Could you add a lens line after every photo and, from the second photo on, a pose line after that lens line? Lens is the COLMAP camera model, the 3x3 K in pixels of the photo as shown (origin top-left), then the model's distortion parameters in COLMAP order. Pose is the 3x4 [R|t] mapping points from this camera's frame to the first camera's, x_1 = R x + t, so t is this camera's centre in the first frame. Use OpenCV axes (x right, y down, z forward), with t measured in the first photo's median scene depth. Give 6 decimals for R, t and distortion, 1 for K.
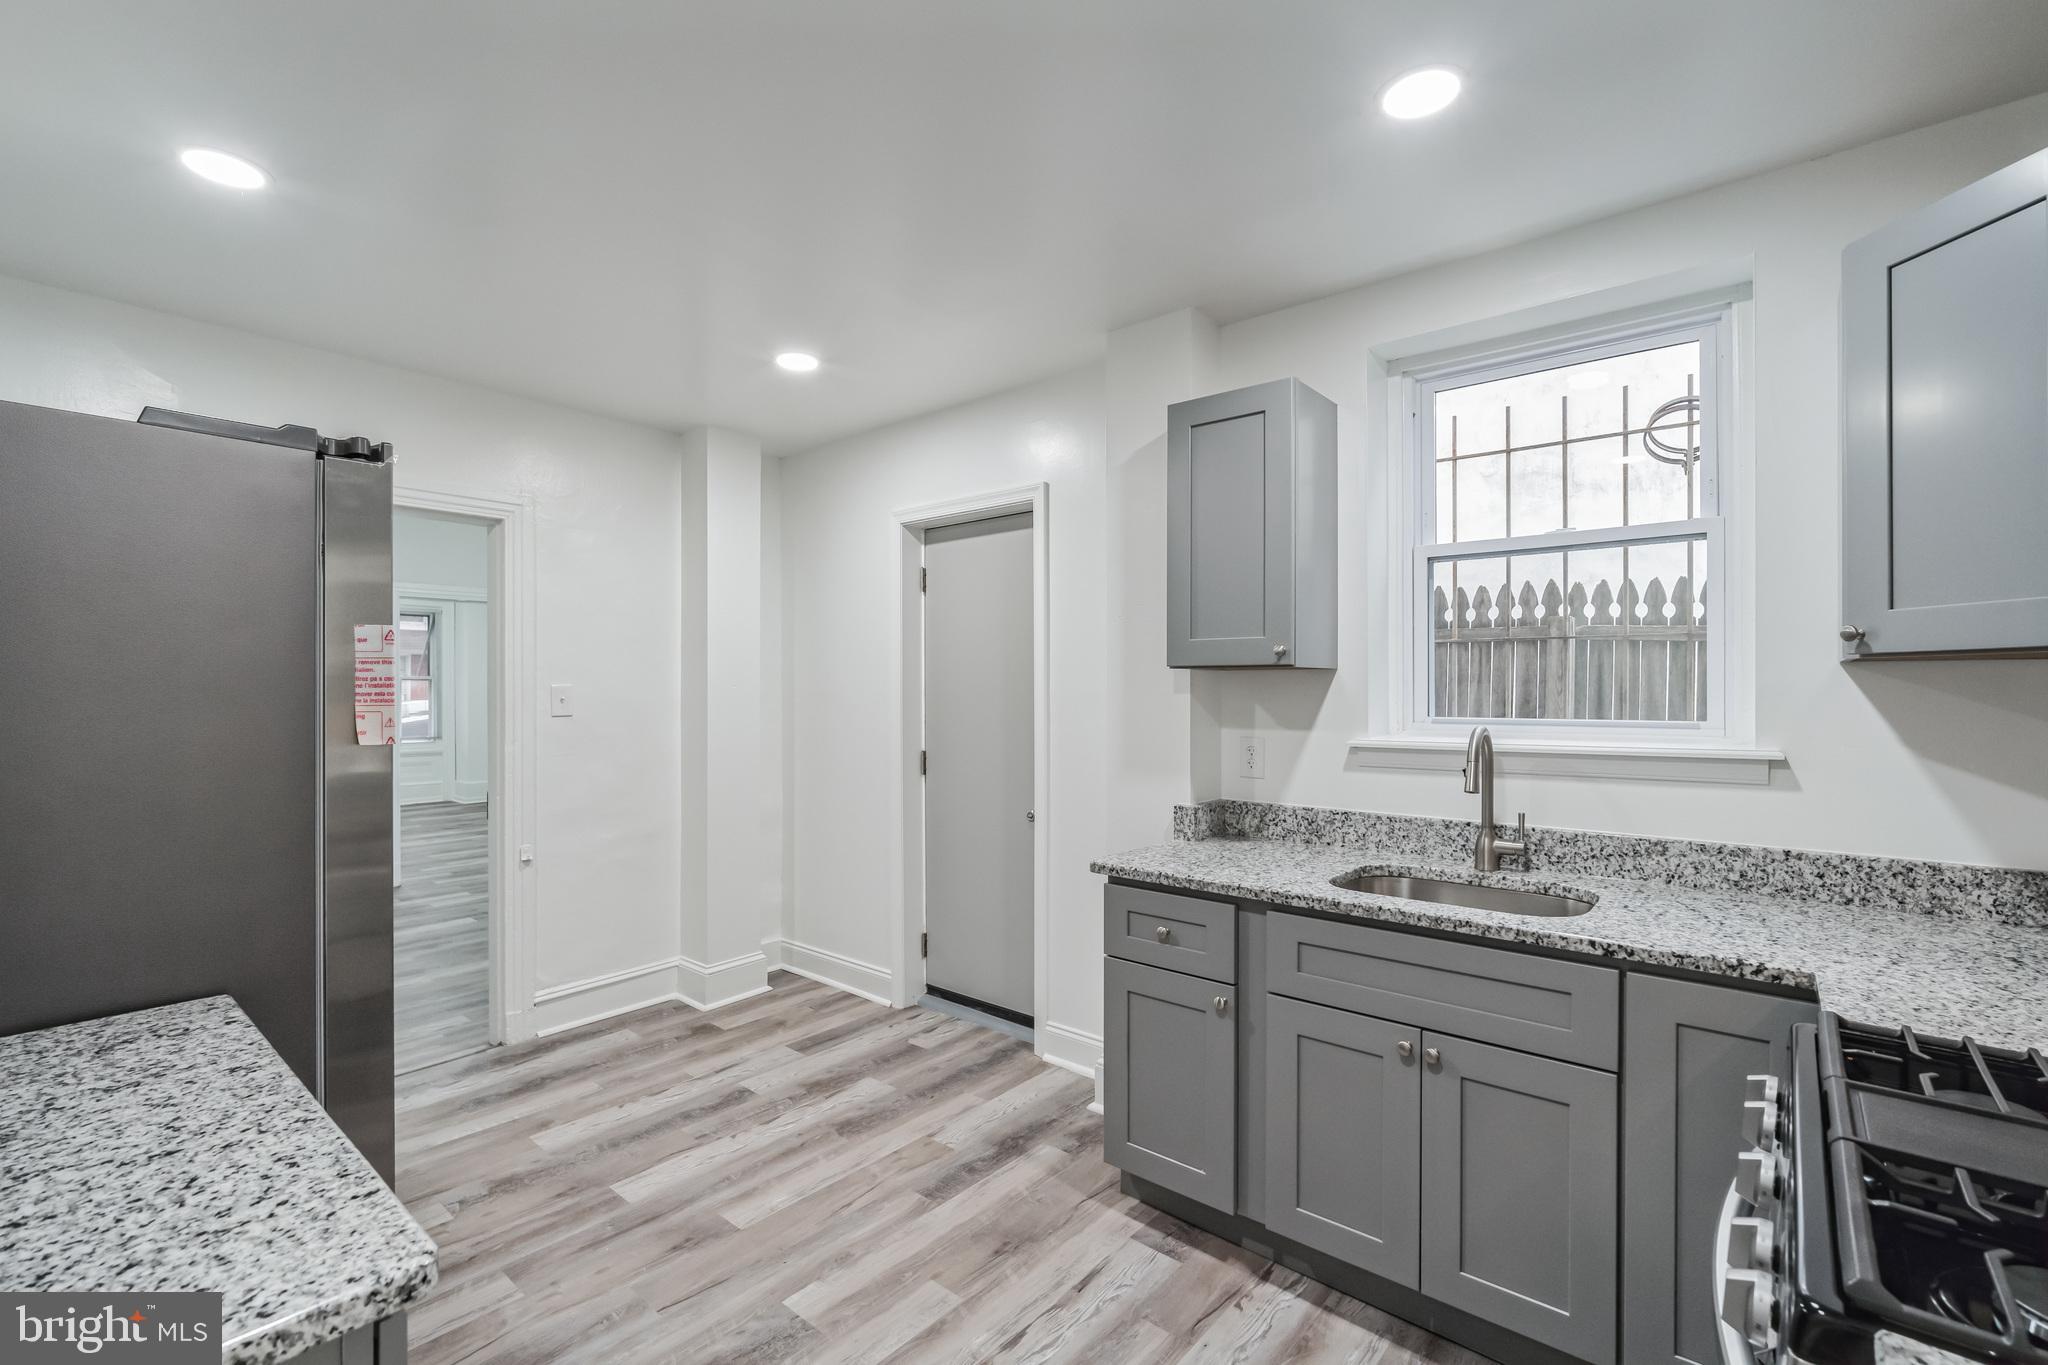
lens RADIAL K [[898.0, 0, 1027.8], [0, 898.0, 682.6], [0, 0, 1]] dist [-0.018325, 0.007071]
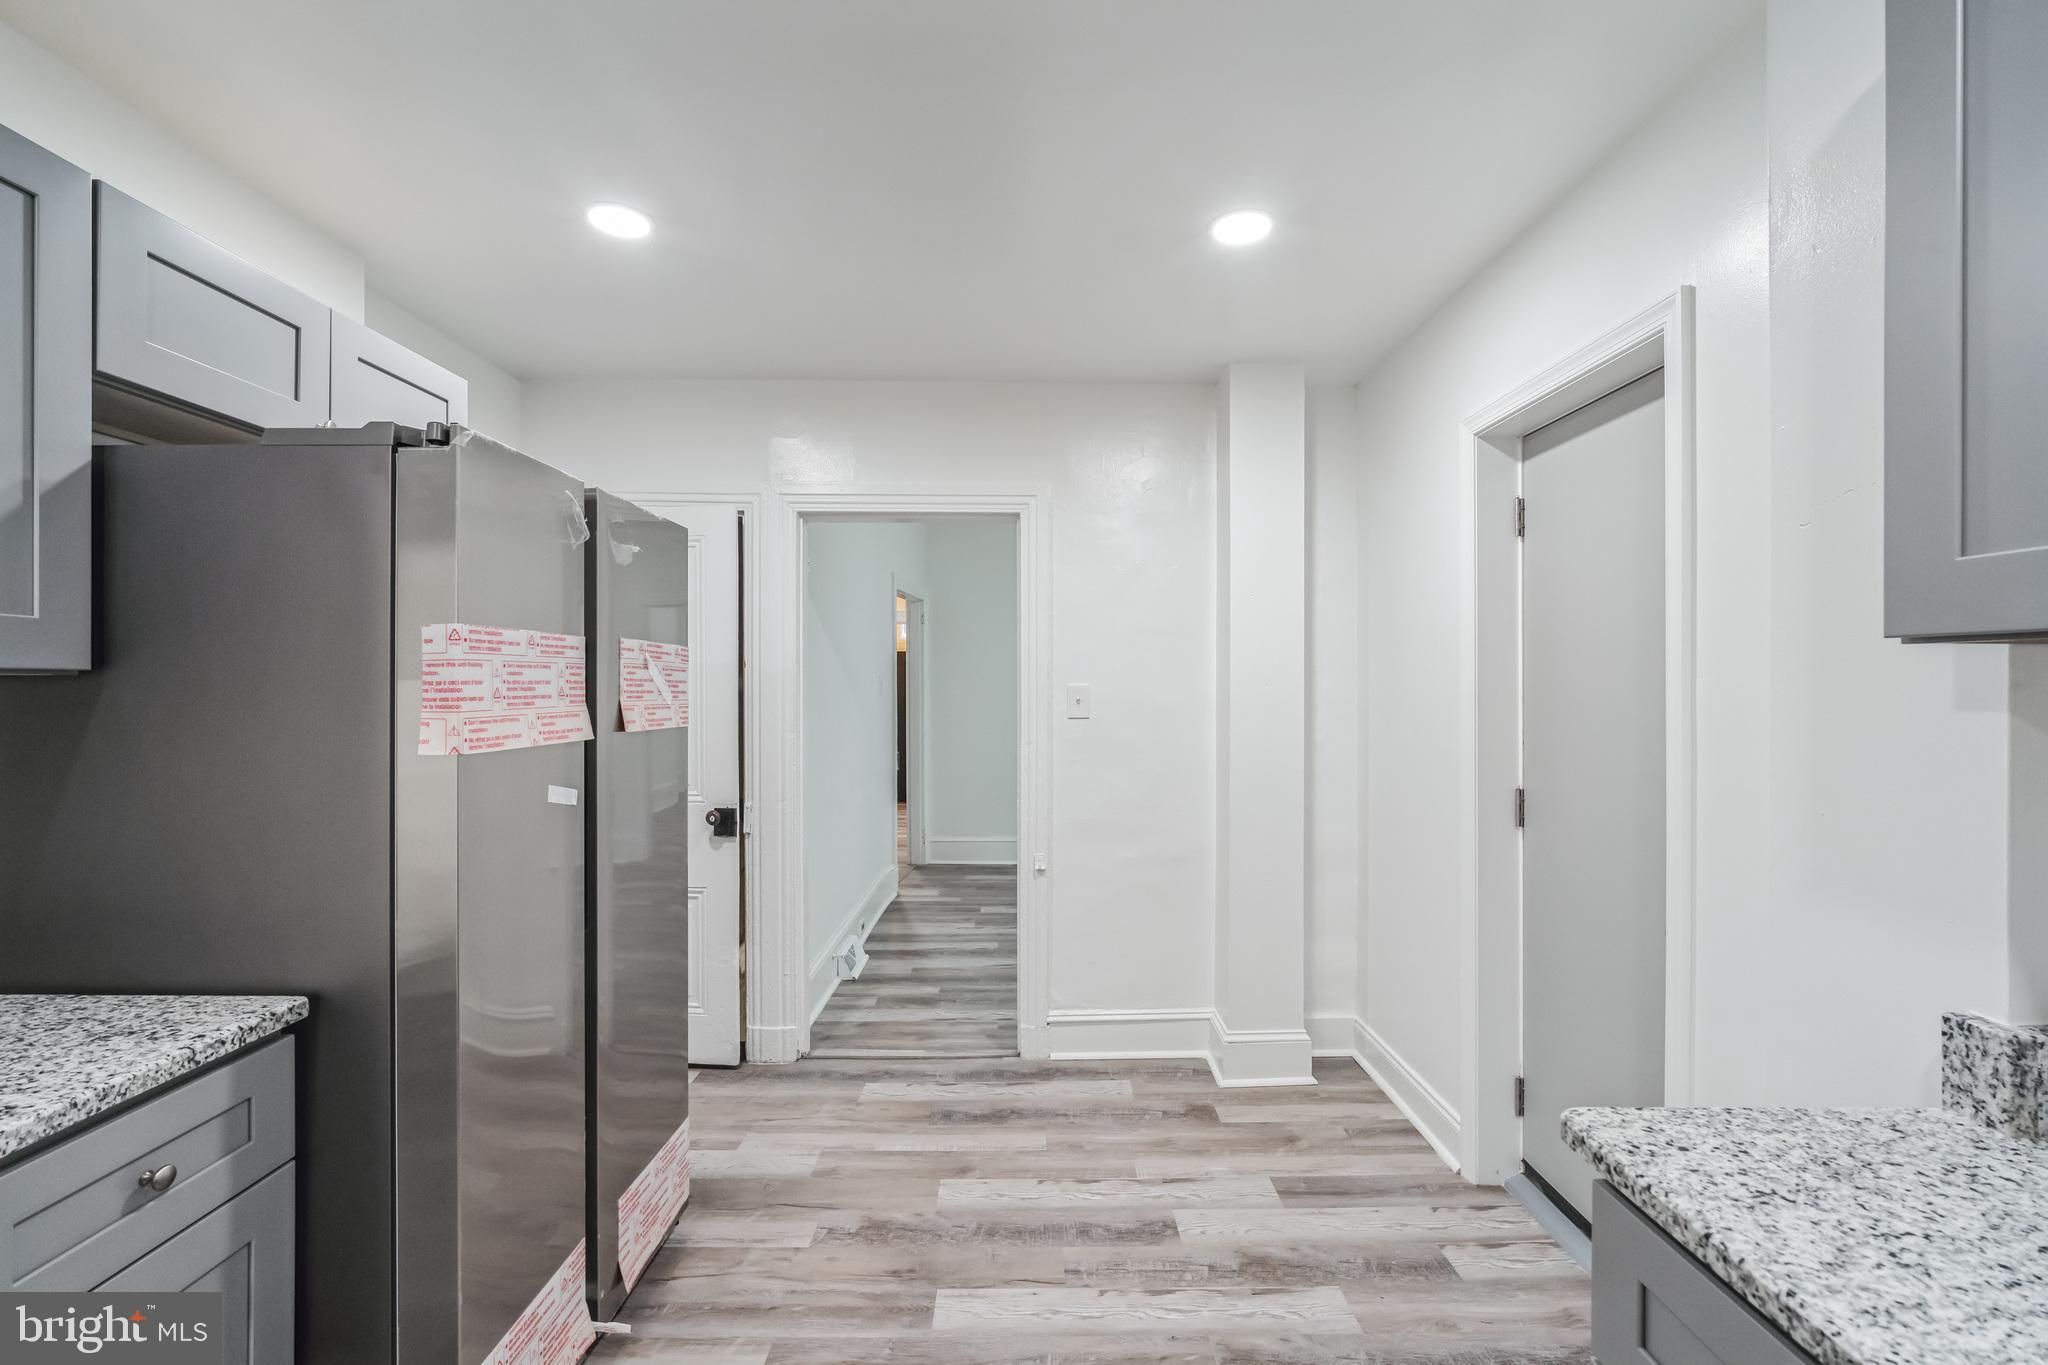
lens RADIAL K [[898.0, 0, 1027.8], [0, 898.0, 682.6], [0, 0, 1]] dist [-0.018325, 0.007071]
pose [[0.649261, -0.001094, -0.760565, 0.155749], [0.004908, 0.999984, 0.002751, -0.001758], [0.760550, -0.005519, 0.649256, 0.377743]]
